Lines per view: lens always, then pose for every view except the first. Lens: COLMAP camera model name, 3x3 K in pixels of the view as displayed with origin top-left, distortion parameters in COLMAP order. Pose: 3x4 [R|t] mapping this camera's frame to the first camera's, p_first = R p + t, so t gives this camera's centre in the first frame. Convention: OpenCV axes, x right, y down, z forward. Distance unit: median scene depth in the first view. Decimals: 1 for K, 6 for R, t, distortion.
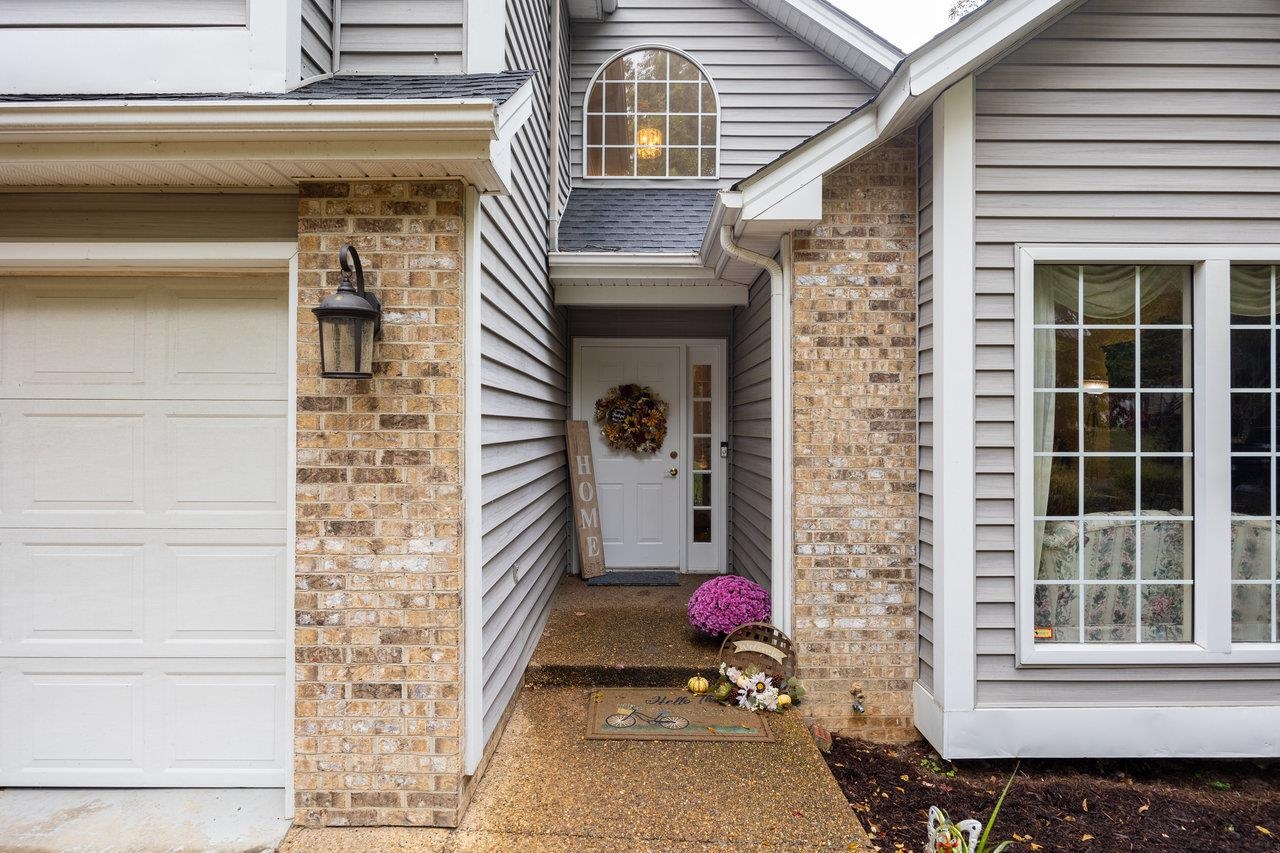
lens RADIAL K [[724.1, 0, 648.5], [0, 724.1, 428.8], [0, 0, 1]] dist [-0.000123, -0.001265]
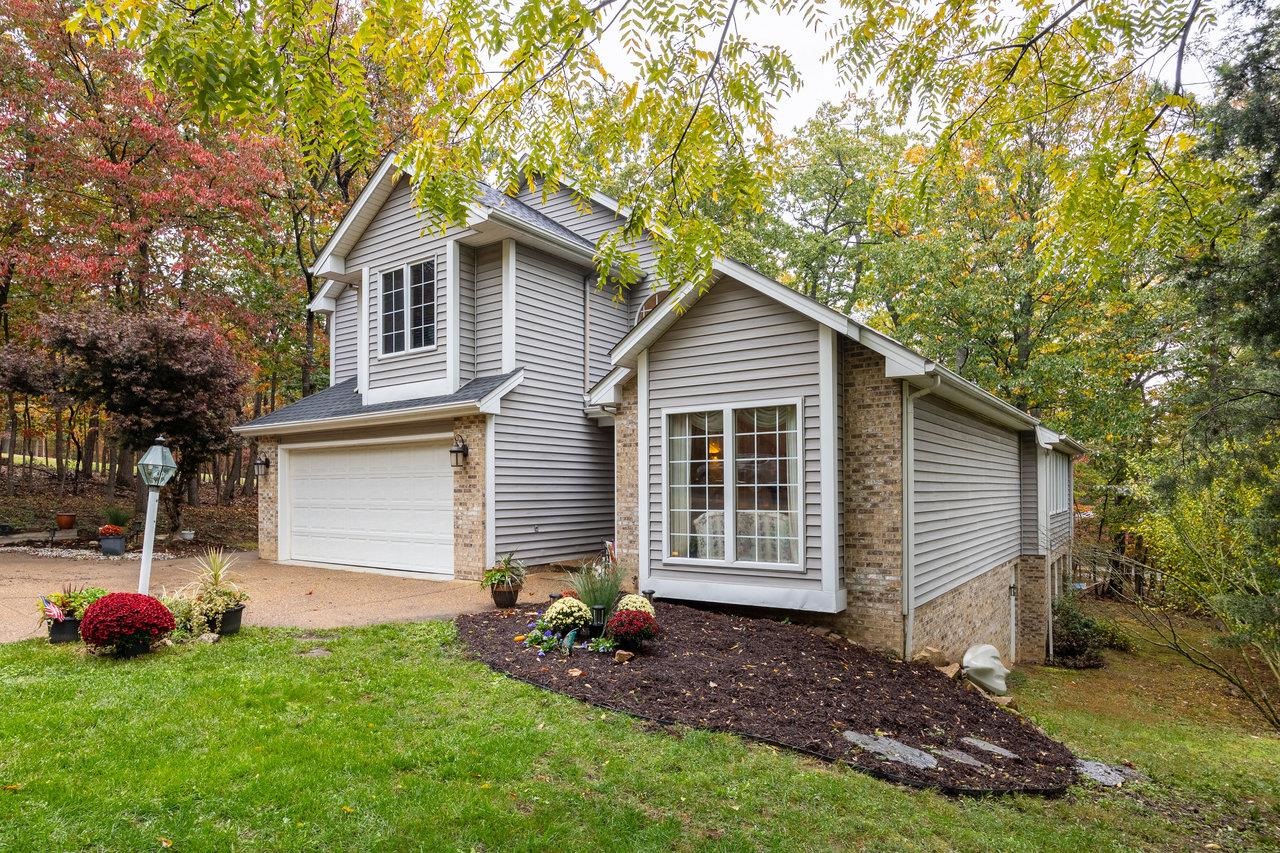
lens RADIAL K [[736.9, 0, 604.1], [0, 736.9, 495.8], [0, 0, 1]] dist [-0.016463, 0.000234]
pose [[0.802494, -0.002882, -0.596654, 1.919817], [0.004523, 0.999989, 0.001253, 0.066557], [0.596643, -0.003704, 0.802498, -1.302914]]
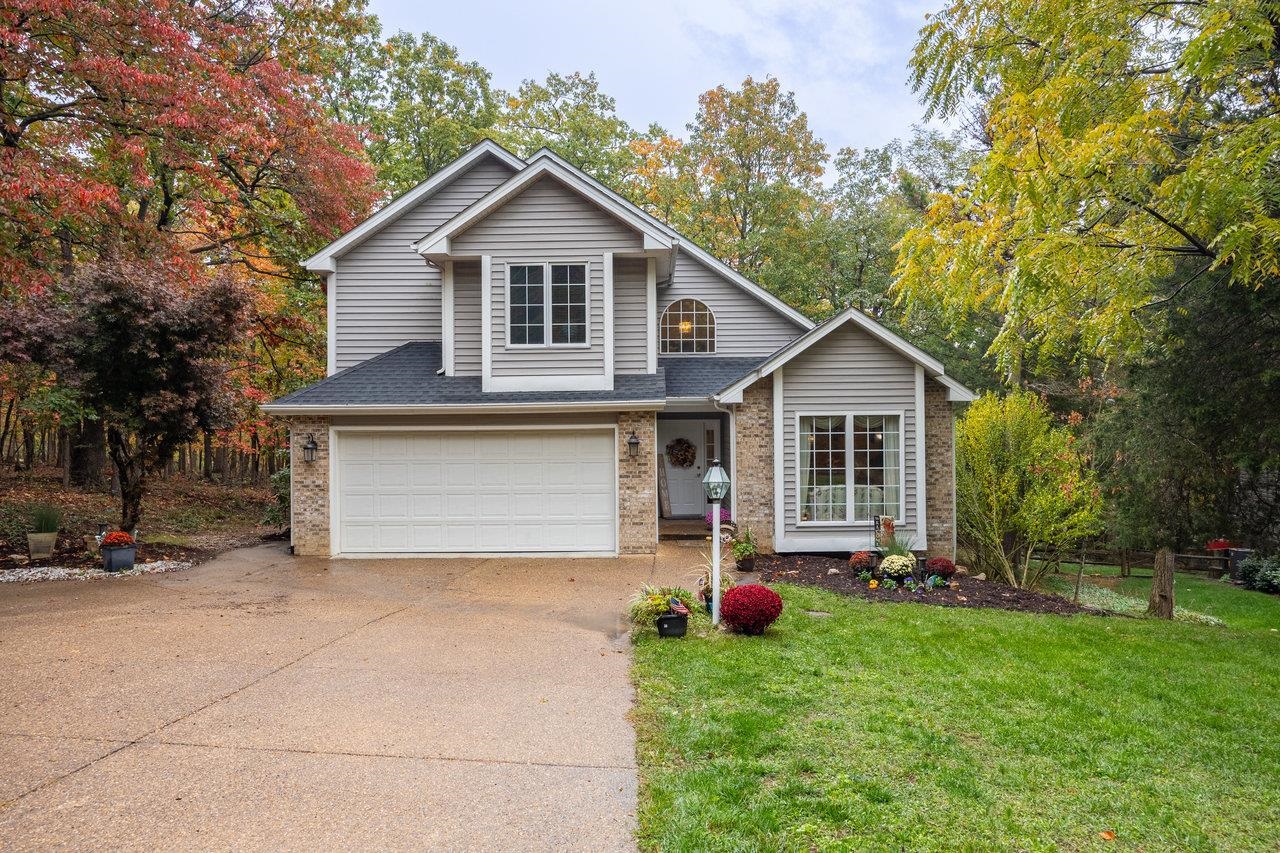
lens RADIAL K [[793.7, 0, 648.8], [0, 793.7, 437.0], [0, 0, 1]] dist [-0.003033, -0.000780]
pose [[0.999871, -0.011772, -0.010882, -0.179258], [0.011902, 0.999857, 0.011991, -0.176573], [0.010740, -0.012119, 0.999869, -2.911301]]
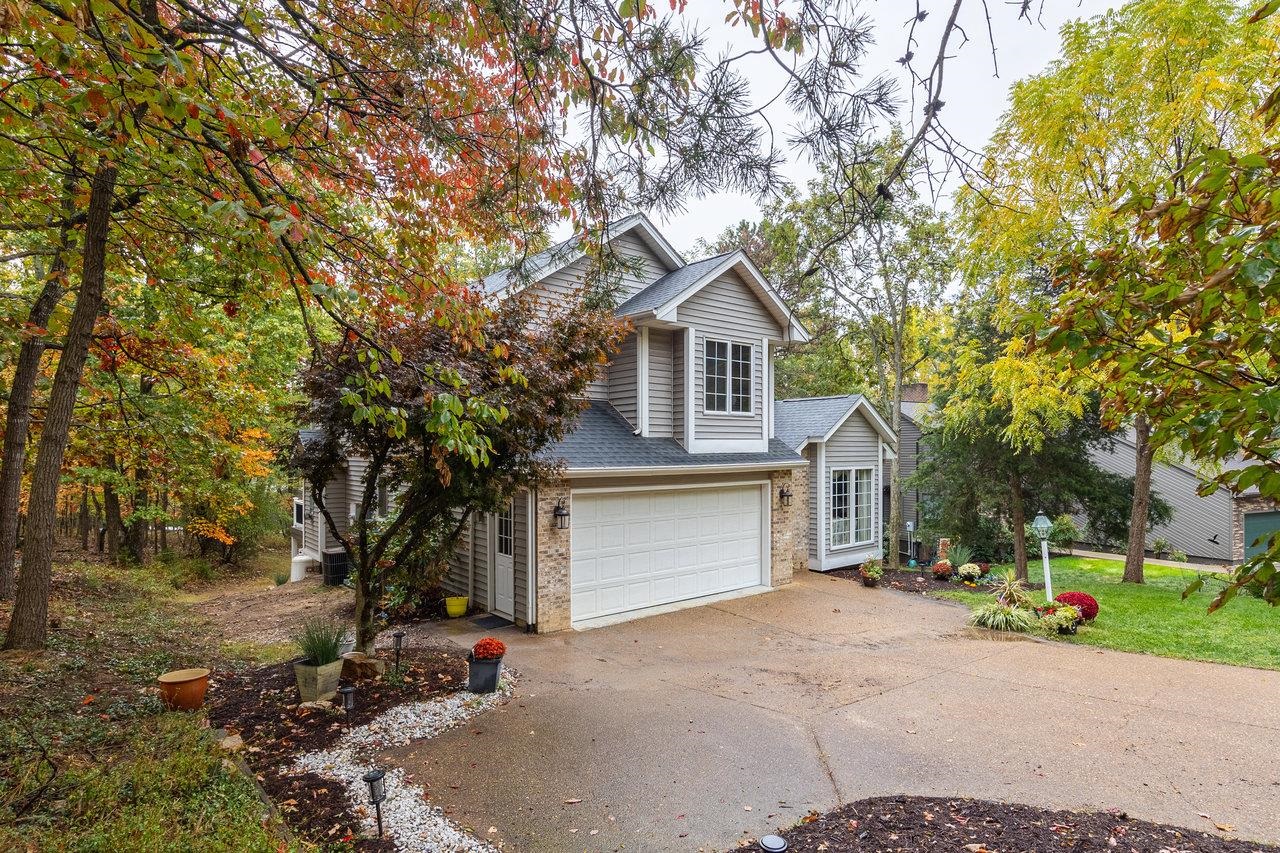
lens RADIAL K [[655.9, 0, 659.5], [0, 655.9, 464.9], [0, 0, 1]] dist [0.003839, -0.000273]
pose [[0.769642, -0.019389, 0.638181, -3.194472], [0.008279, 0.999758, 0.020389, -0.359908], [-0.638422, -0.010409, 0.769616, -1.685987]]
